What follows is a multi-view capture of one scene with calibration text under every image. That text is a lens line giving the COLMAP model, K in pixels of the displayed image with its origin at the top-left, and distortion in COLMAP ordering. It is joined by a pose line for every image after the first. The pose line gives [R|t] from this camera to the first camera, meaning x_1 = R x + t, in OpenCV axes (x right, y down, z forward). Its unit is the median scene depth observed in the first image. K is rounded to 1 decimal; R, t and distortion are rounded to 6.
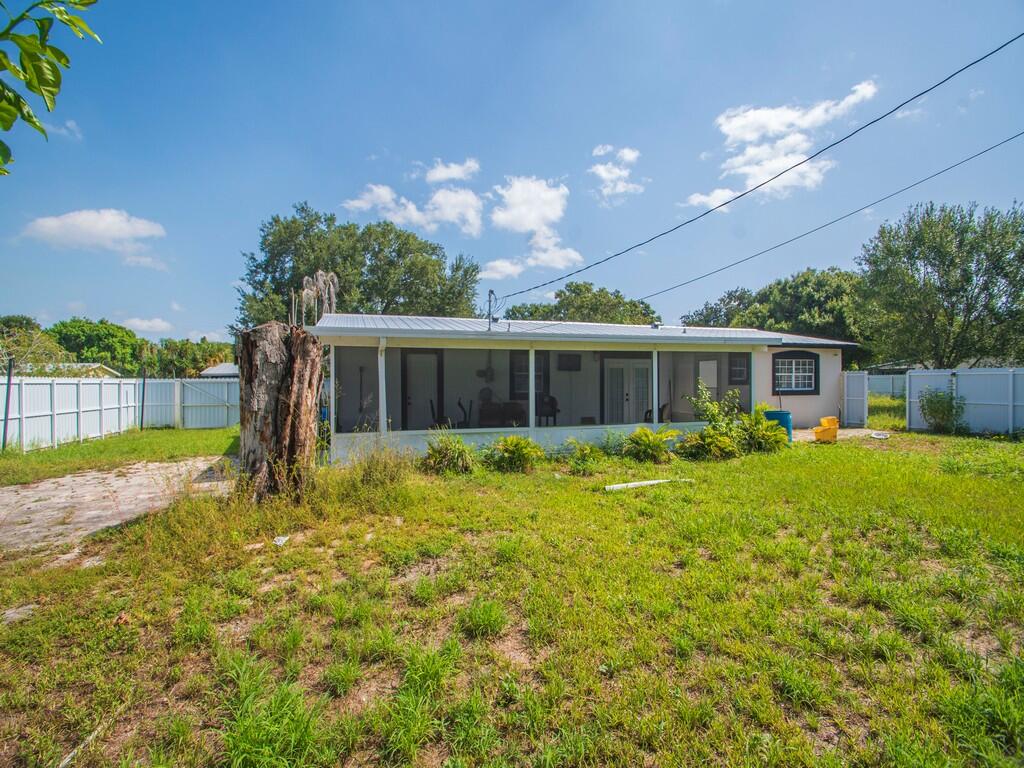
lens RADIAL K [[467.9, 0, 507.6], [0, 467.9, 380.9], [0, 0, 1]] dist [-0.010948, -0.002878]
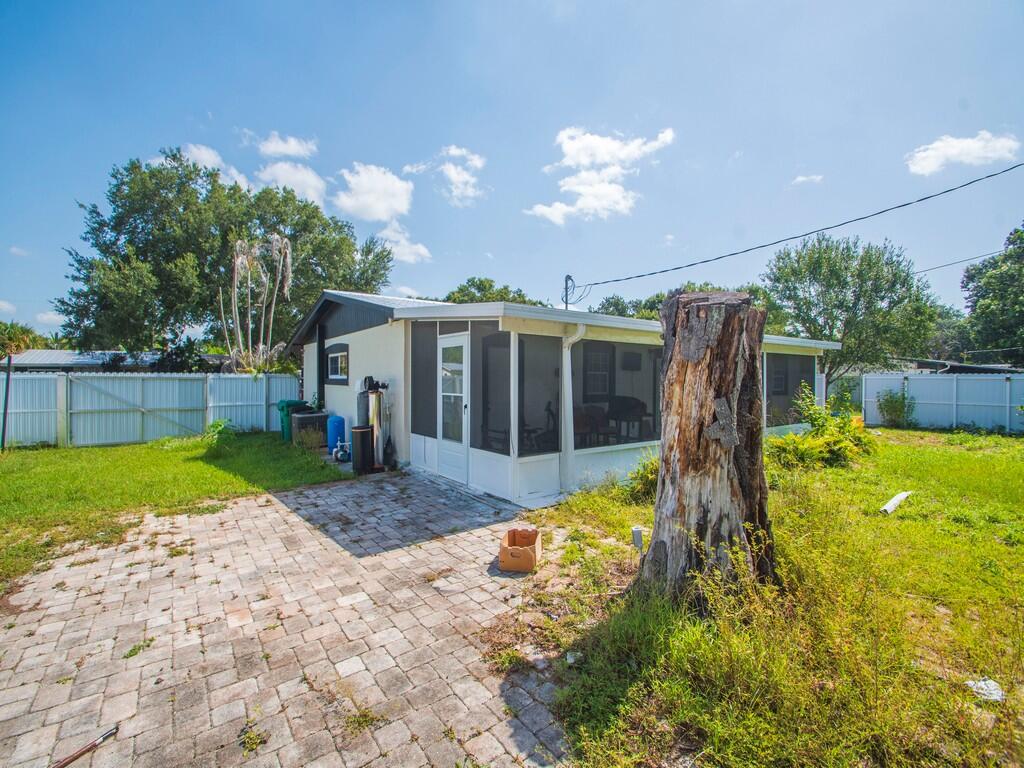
lens RADIAL K [[467.9, 0, 510.8], [0, 467.9, 375.5], [0, 0, 1]] dist [-0.010948, -0.002878]
pose [[0.945681, 0.012400, 0.324859, -0.156726], [-0.010490, 0.999916, -0.007630, -0.000769], [-0.324926, 0.003808, 0.945732, 0.080493]]
